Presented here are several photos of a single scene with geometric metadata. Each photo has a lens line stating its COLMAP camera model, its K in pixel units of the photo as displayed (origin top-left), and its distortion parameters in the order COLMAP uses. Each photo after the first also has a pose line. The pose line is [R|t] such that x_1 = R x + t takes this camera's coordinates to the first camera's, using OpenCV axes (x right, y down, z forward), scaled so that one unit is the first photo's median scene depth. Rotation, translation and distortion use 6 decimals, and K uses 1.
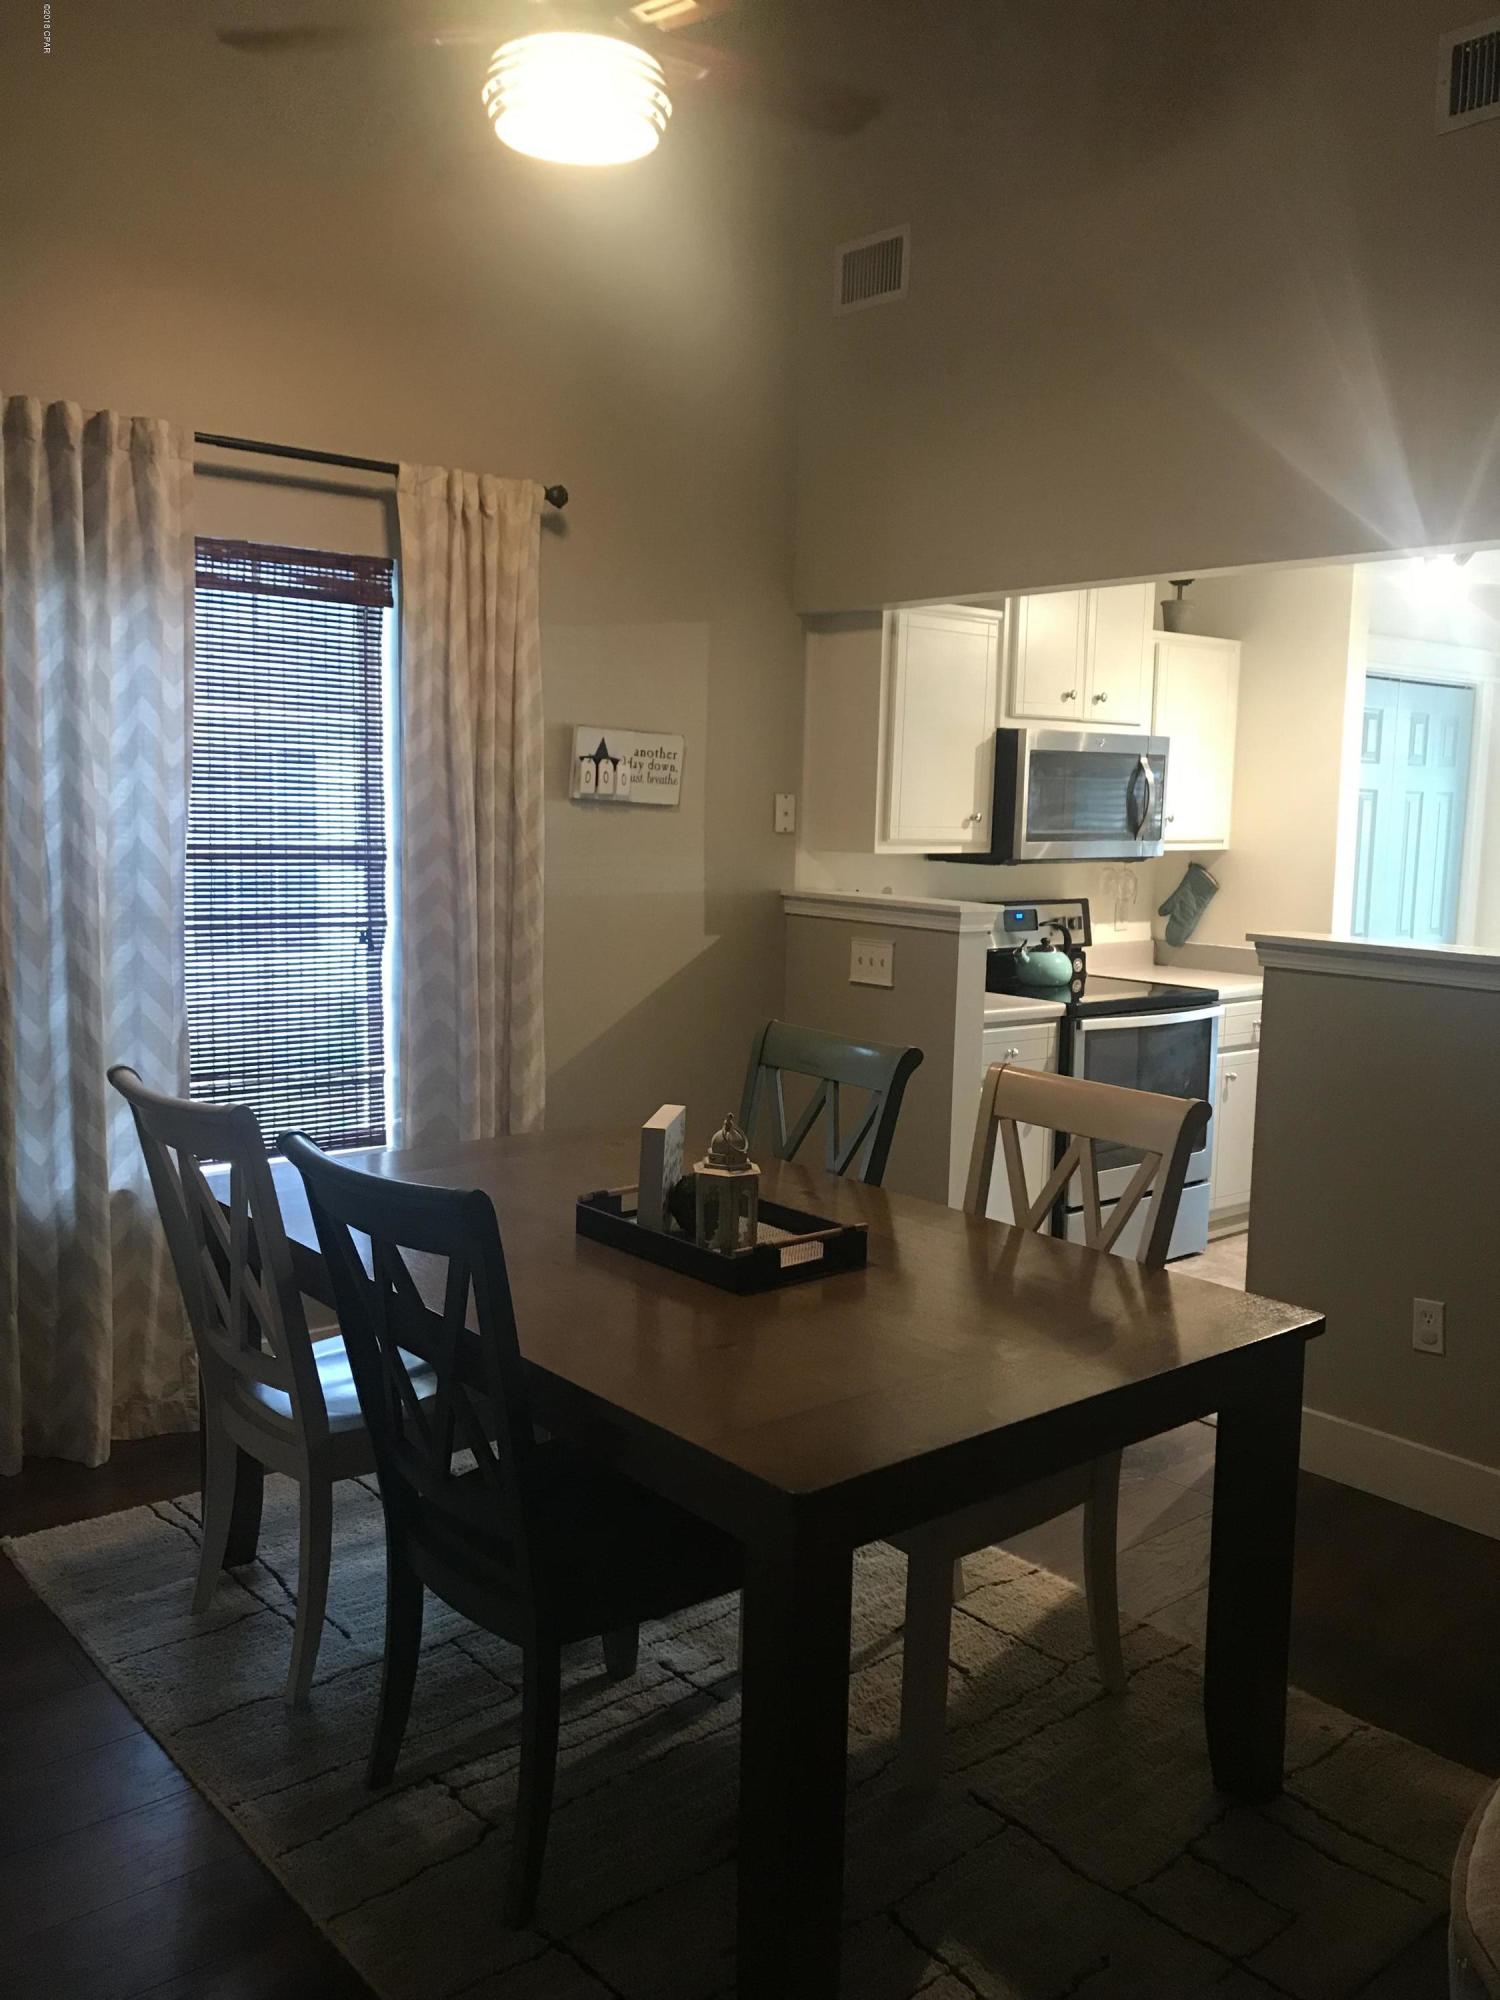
lens RADIAL K [[1689.5, 0, 750.0], [0, 1689.5, 1000.0], [0, 0, 1]] dist [0.009467, -0.013878]
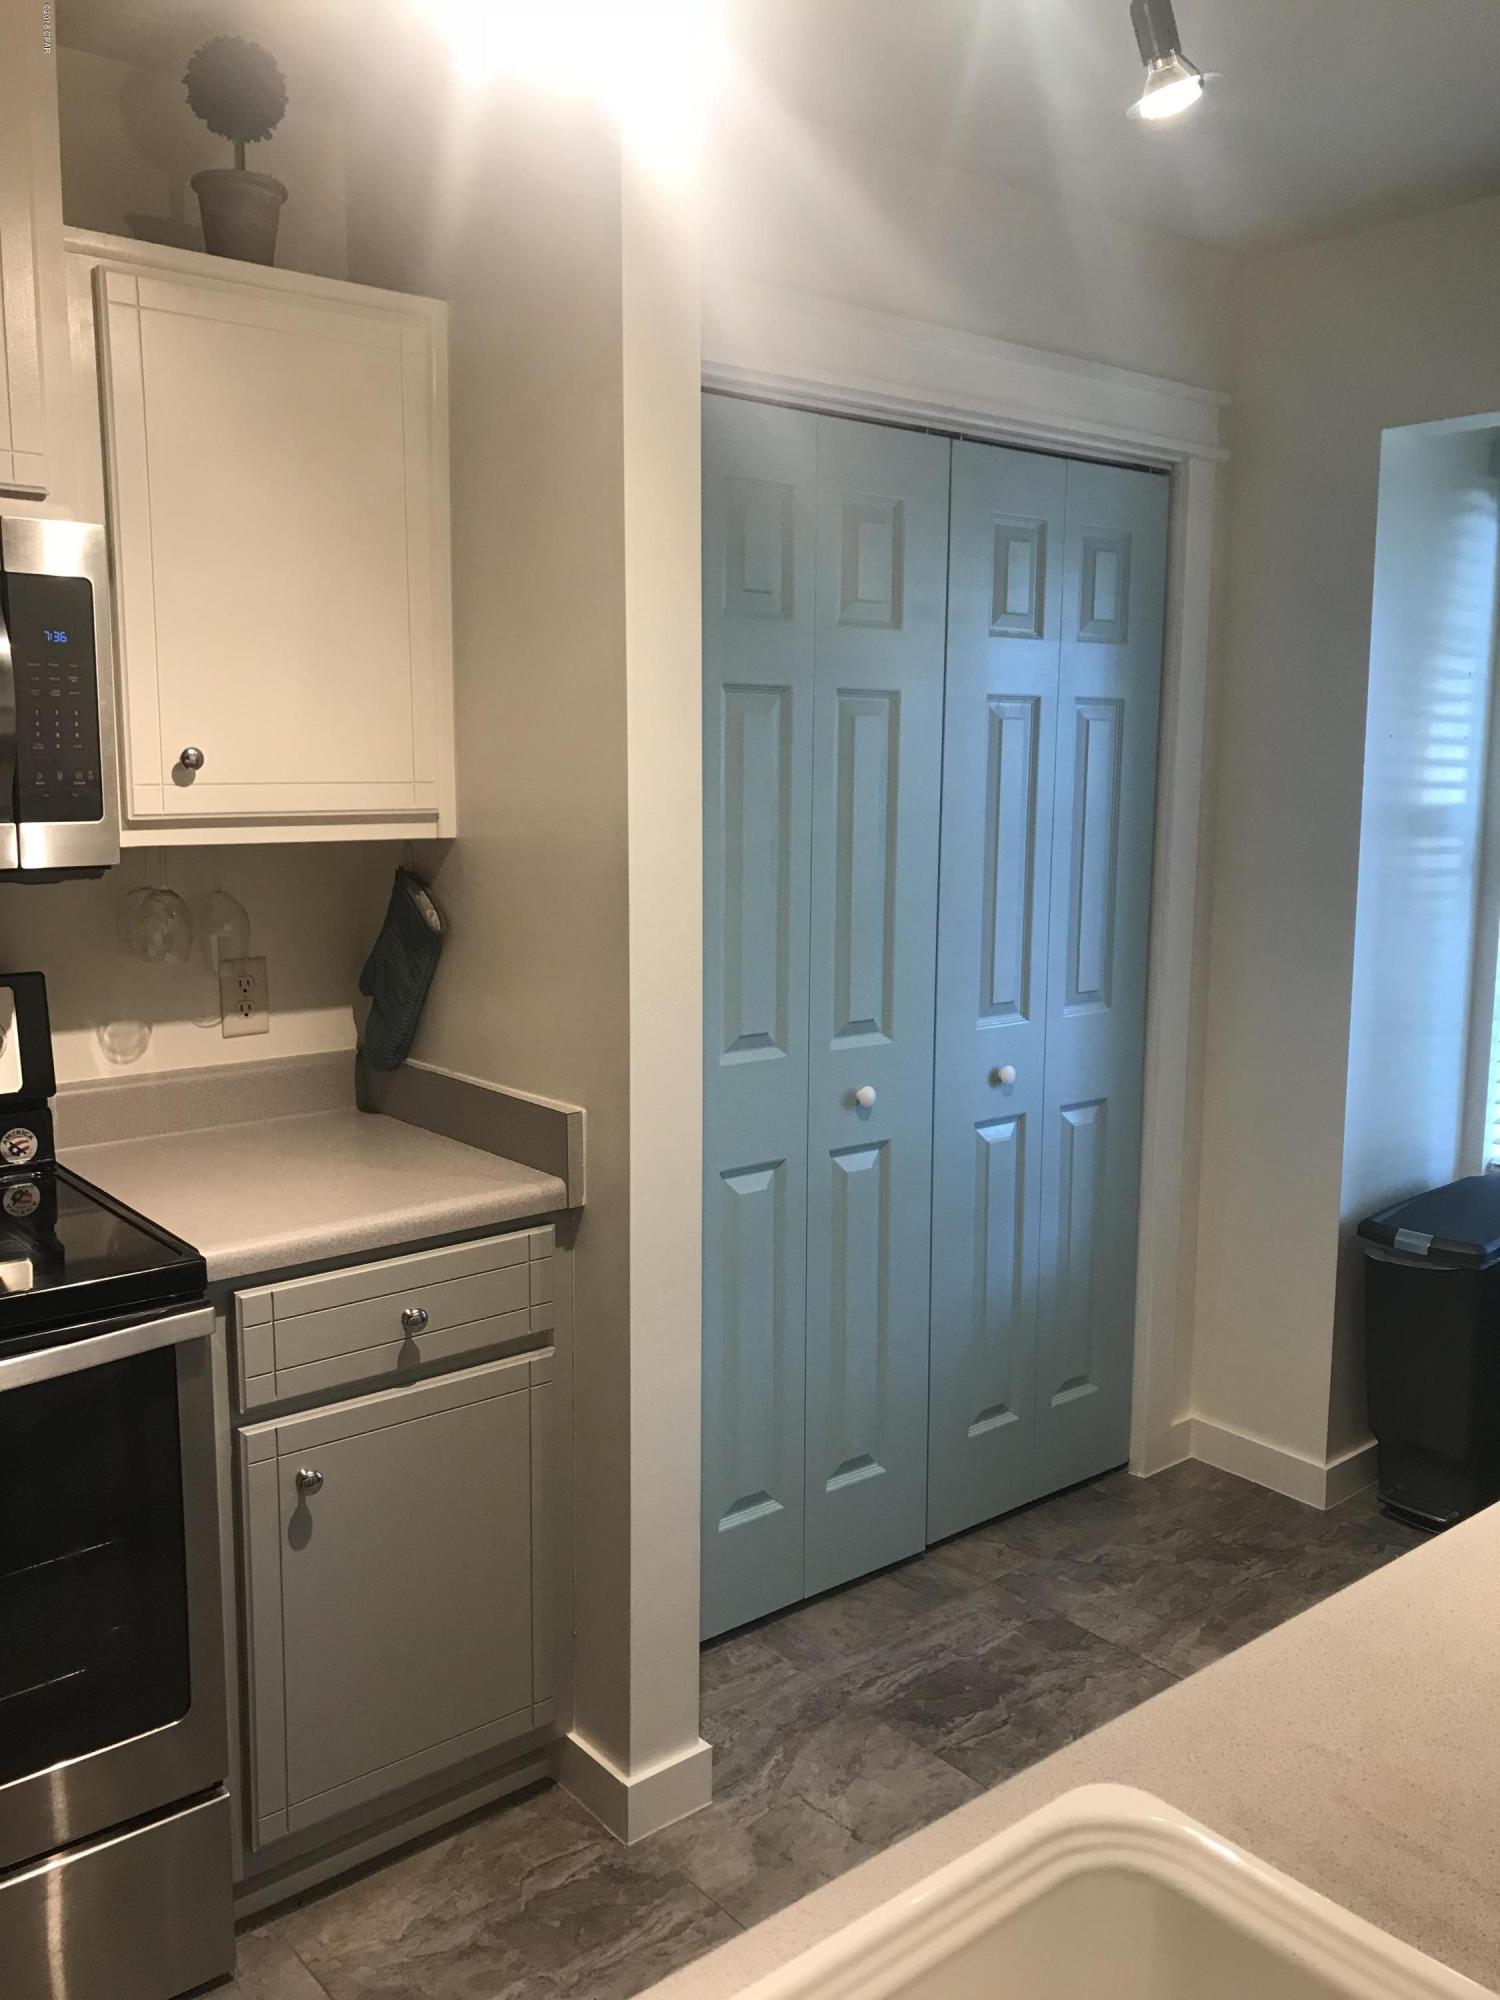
lens RADIAL K [[1689.5, 0, 750.0], [0, 1689.5, 1000.0], [0, 0, 1]] dist [0.009467, -0.013878]
pose [[0.999795, -0.014914, -0.013711, 0.350572], [0.015264, 0.999550, 0.025804, -0.058612], [0.013320, -0.026008, 0.999573, 0.588109]]
